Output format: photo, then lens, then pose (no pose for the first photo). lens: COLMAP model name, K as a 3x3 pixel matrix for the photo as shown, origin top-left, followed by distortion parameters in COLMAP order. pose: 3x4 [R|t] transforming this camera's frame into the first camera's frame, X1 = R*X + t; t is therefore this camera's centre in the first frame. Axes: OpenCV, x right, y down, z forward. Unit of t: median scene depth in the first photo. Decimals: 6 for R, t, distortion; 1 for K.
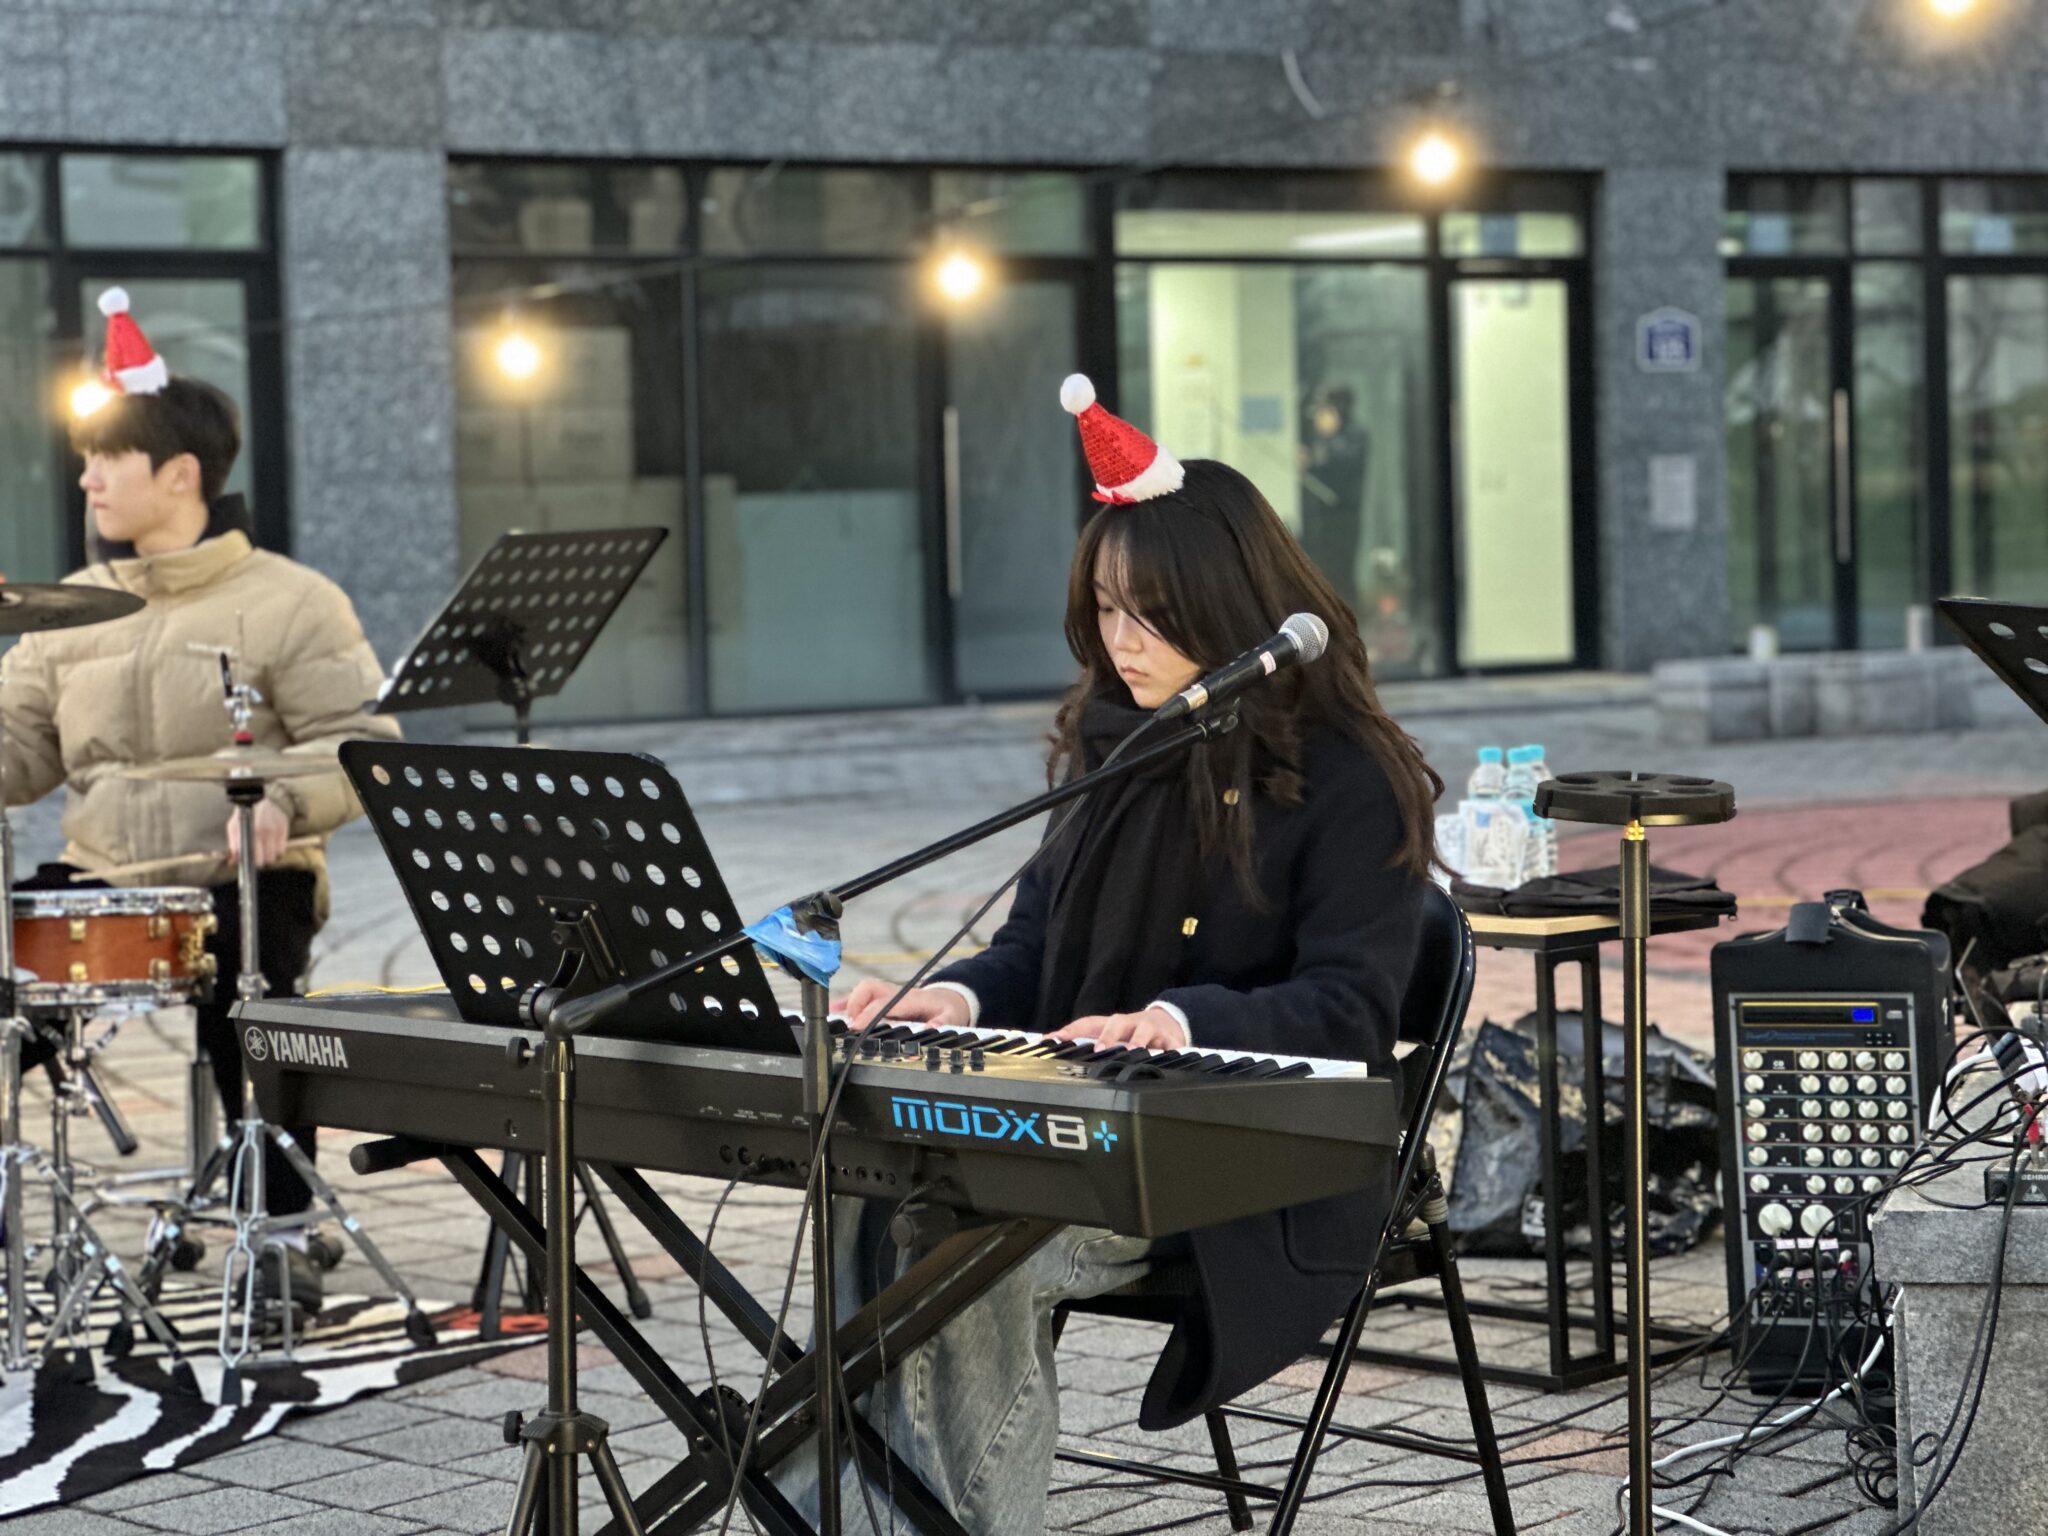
lens RADIAL K [[4688.5, 0, 1014.4], [0, 4688.5, 772.6], [0, 0, 1]] dist [0.233859, 0.000000]
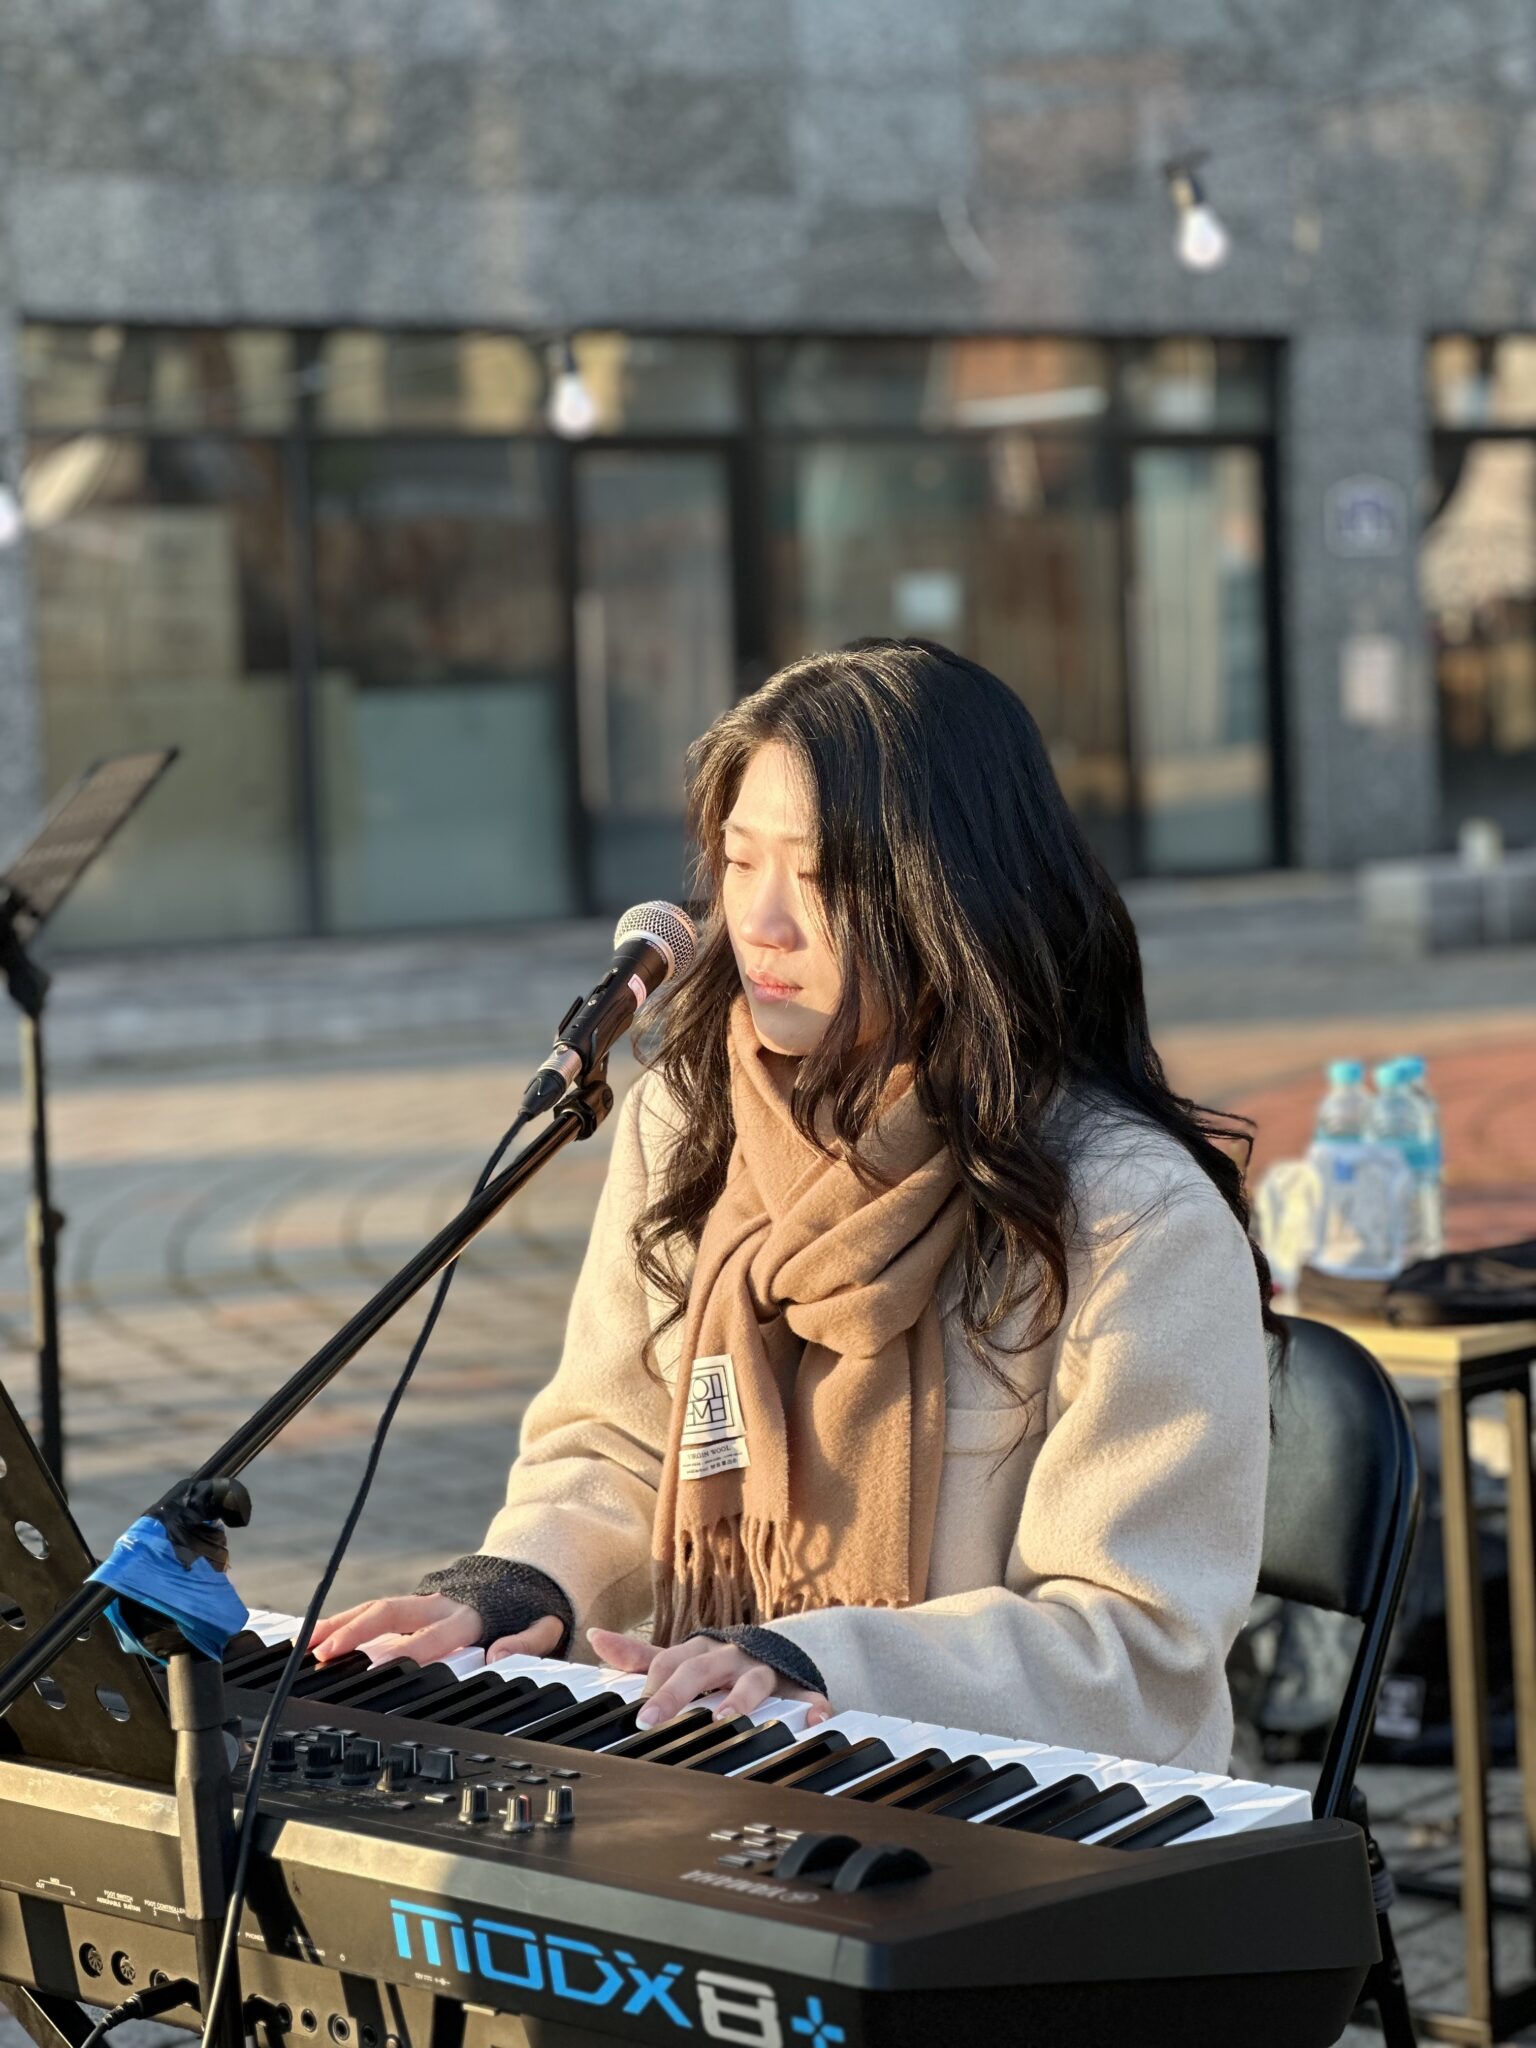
lens RADIAL K [[4688.5, 0, 779.0], [0, 4688.5, 1017.2], [0, 0, 1]] dist [0.233859, 0.000000]
pose [[0.999628, -0.014227, 0.023279, 0.003572], [0.013982, 0.999845, 0.010669, -0.021047], [-0.023427, -0.010340, 0.999672, 0.337872]]
